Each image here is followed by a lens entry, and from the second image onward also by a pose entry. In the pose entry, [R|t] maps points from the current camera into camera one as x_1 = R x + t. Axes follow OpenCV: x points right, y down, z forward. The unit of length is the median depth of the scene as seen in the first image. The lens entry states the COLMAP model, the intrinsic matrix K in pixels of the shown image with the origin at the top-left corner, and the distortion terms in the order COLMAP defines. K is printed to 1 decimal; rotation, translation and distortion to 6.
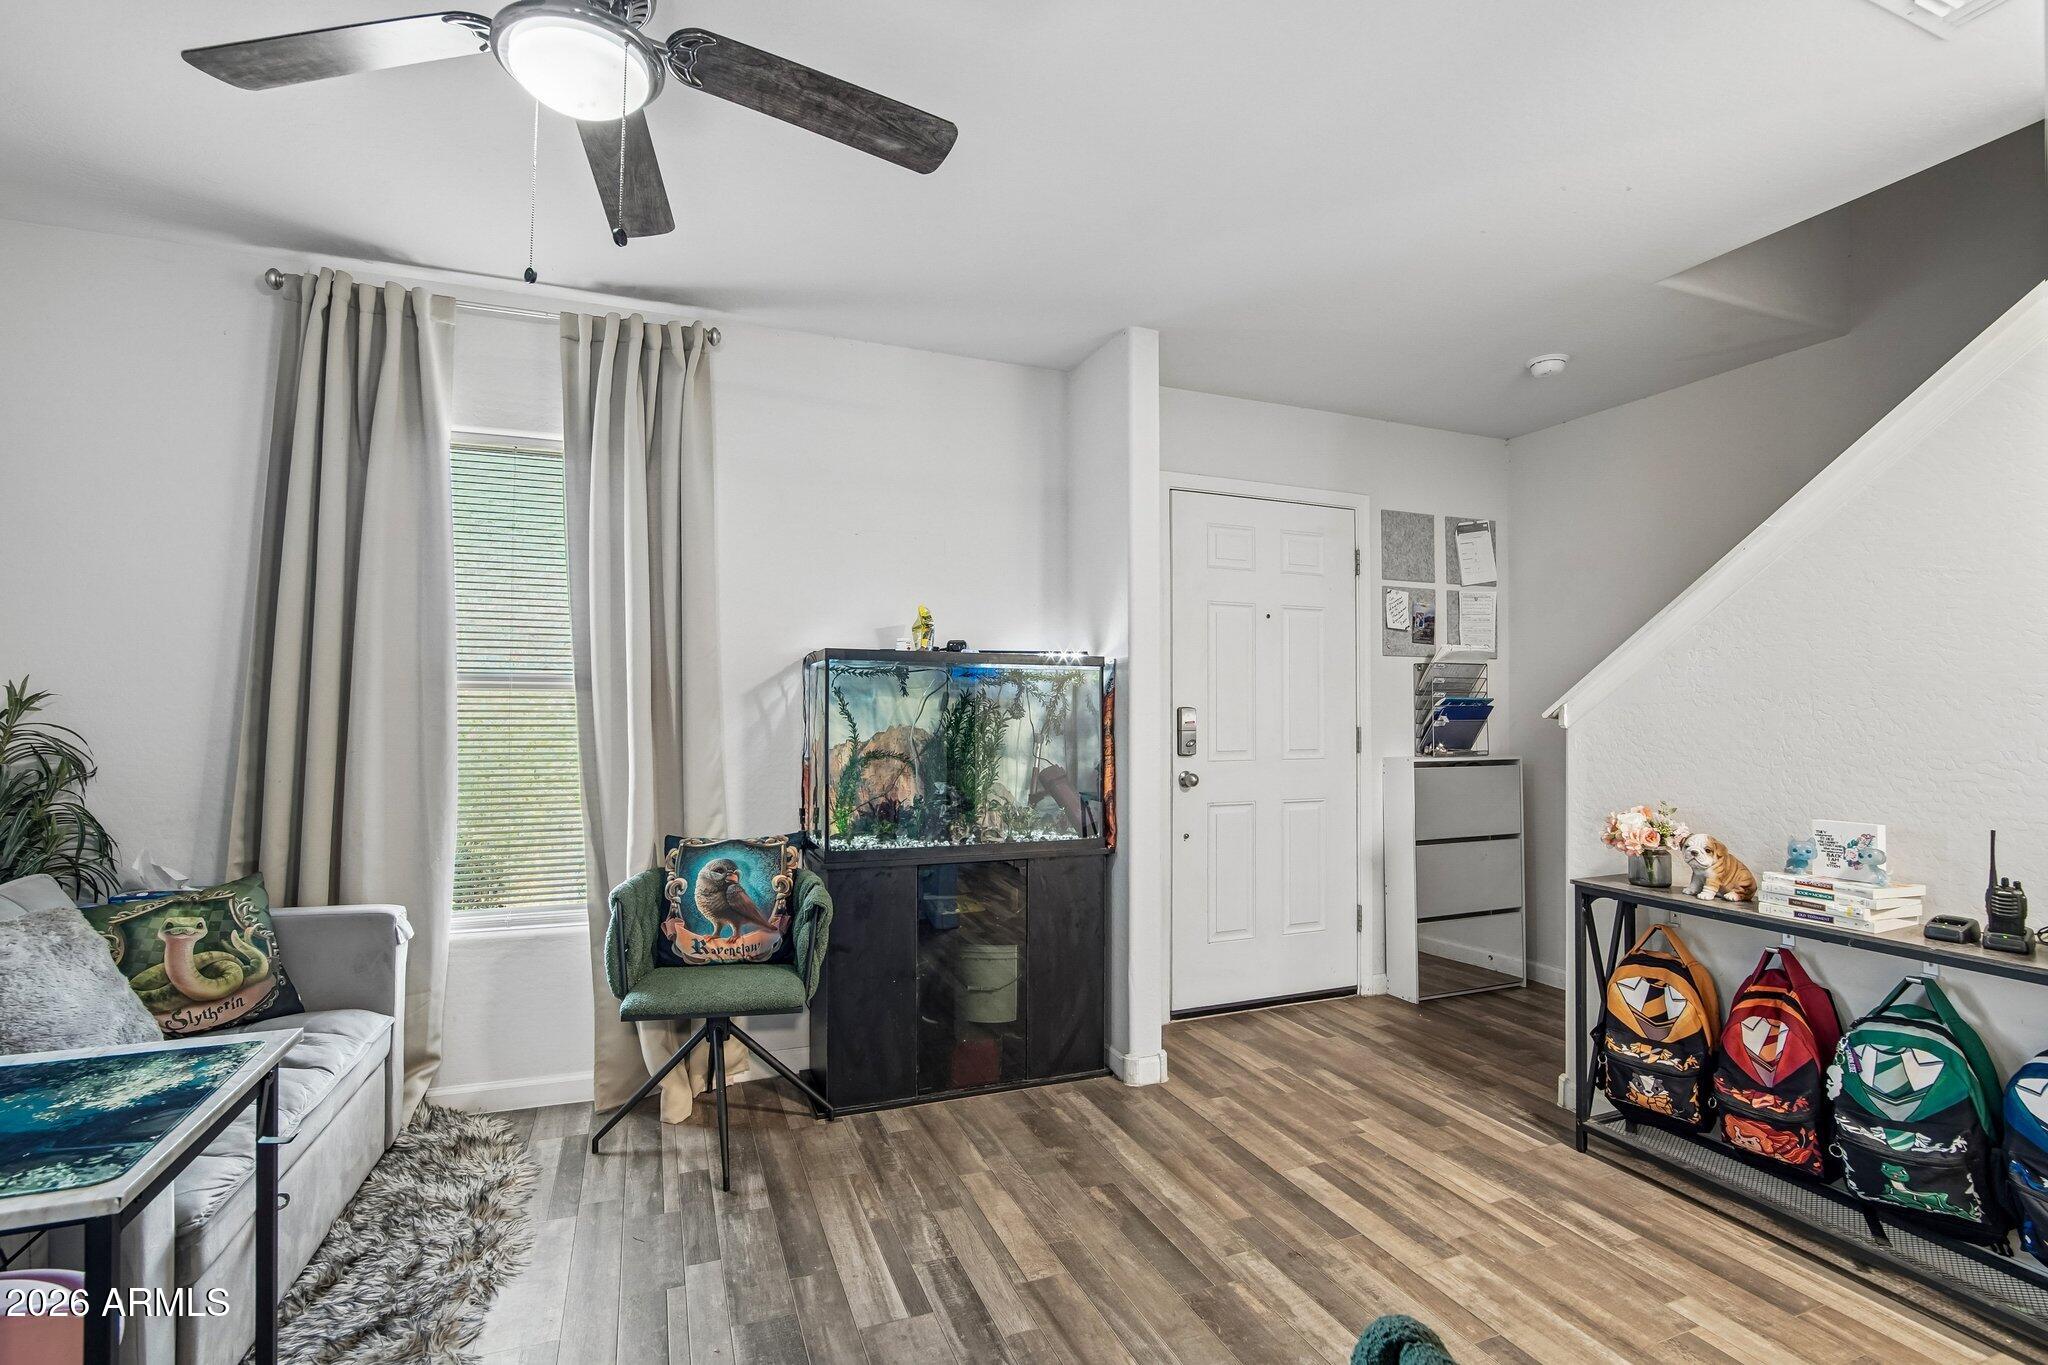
lens RADIAL K [[926.8, 0, 1026.3], [0, 926.8, 691.0], [0, 0, 1]] dist [-0.044307, 0.000477]
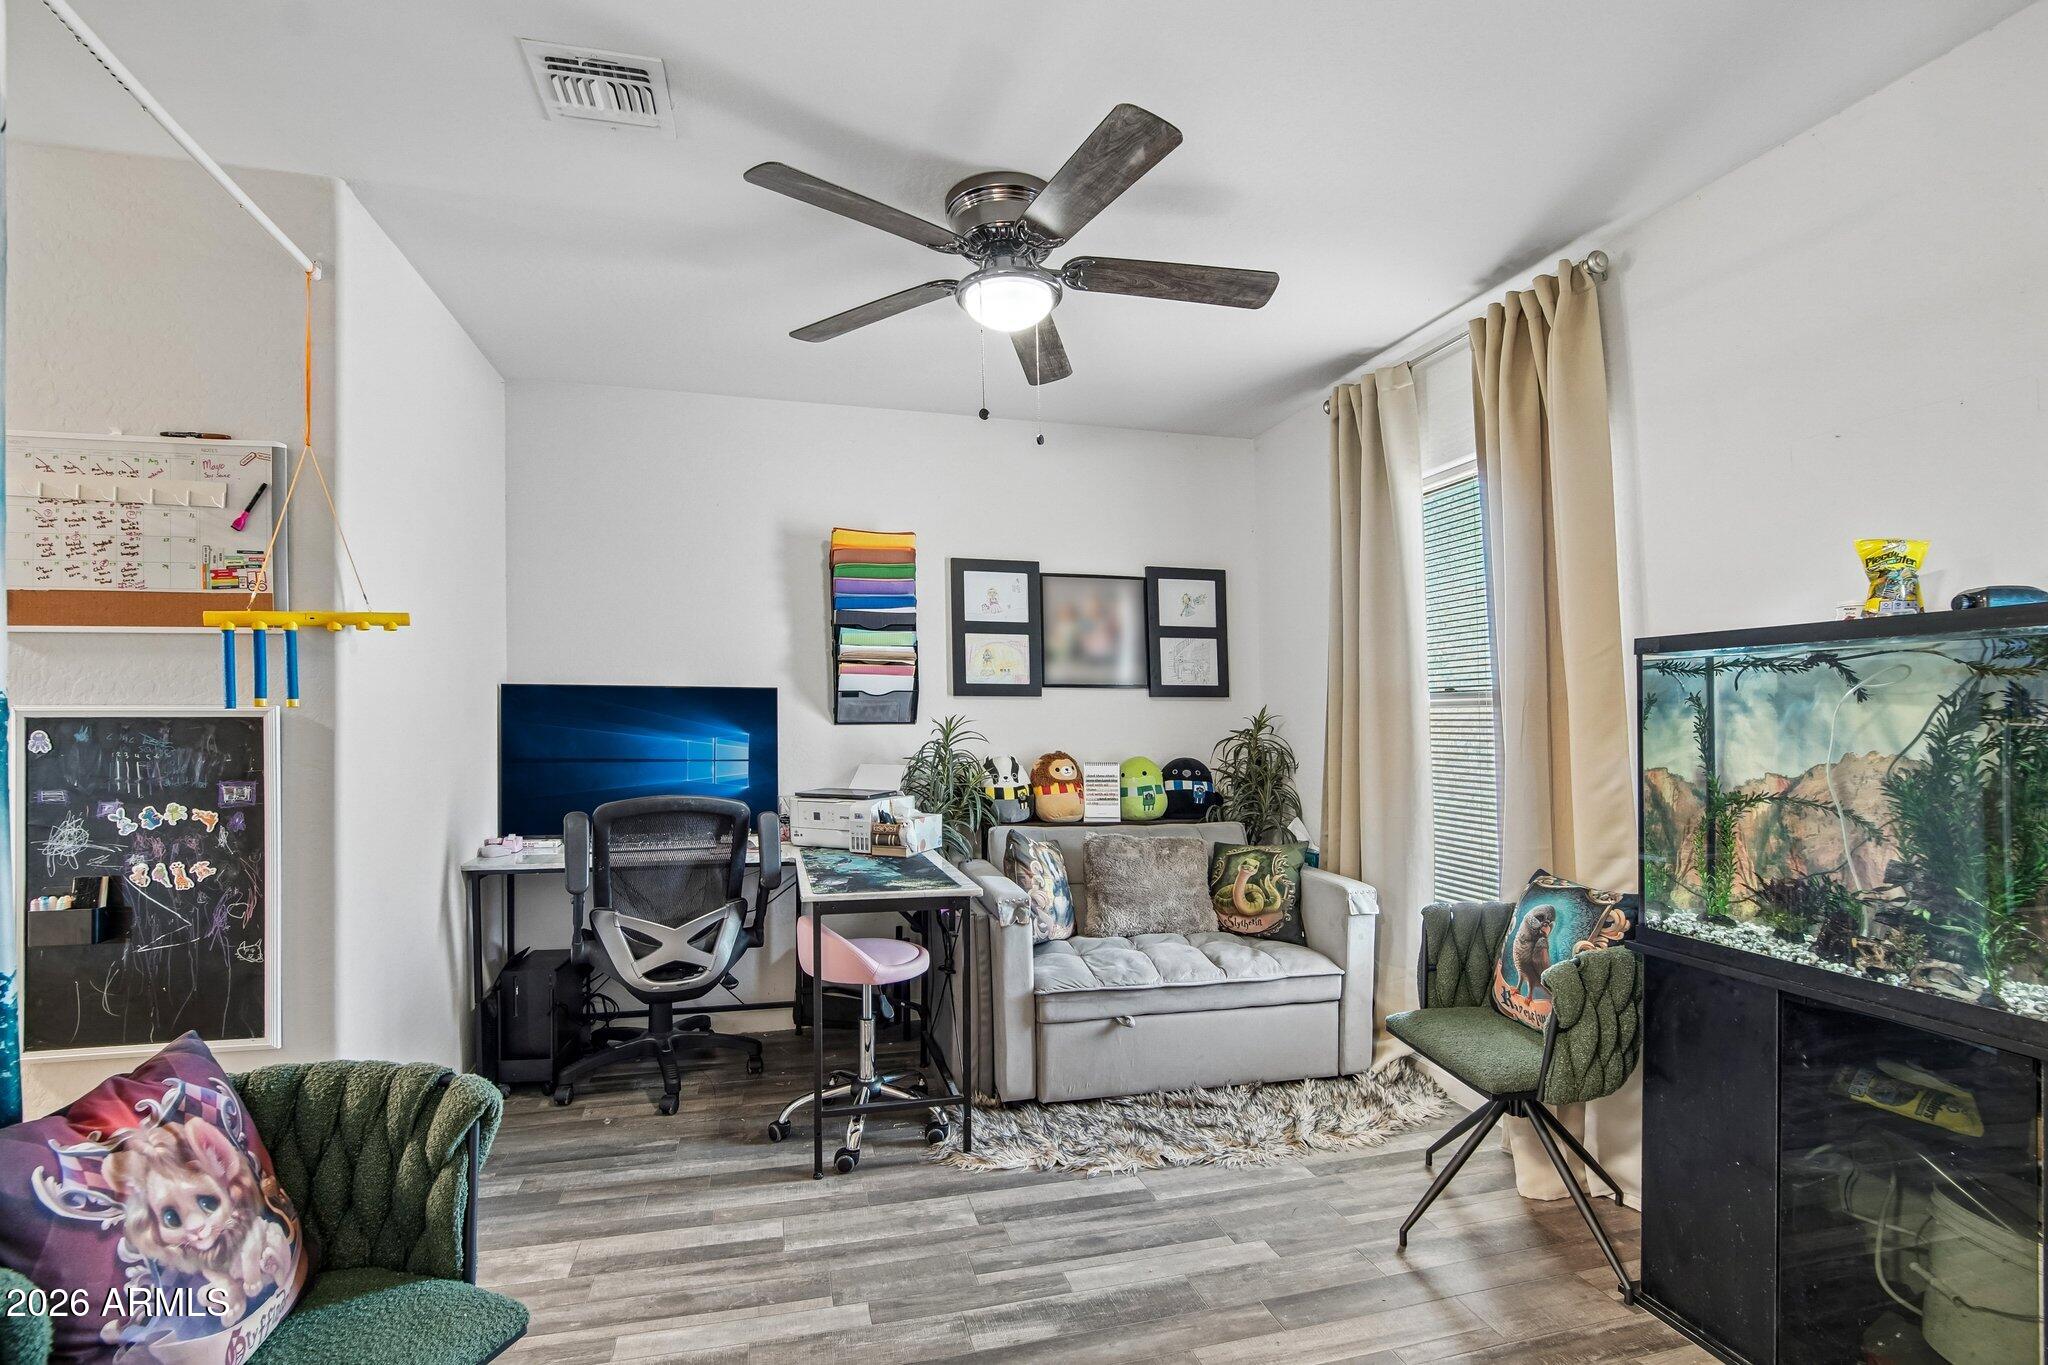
lens RADIAL K [[936.8, 0, 1022.7], [0, 936.8, 716.7], [0, 0, 1]] dist [-0.048925, 0.000009]
pose [[-0.142389, -0.009232, -0.989768, 0.622366], [0.016881, 0.999788, -0.011754, 0.016533], [0.989667, -0.018382, -0.142203, 0.731824]]
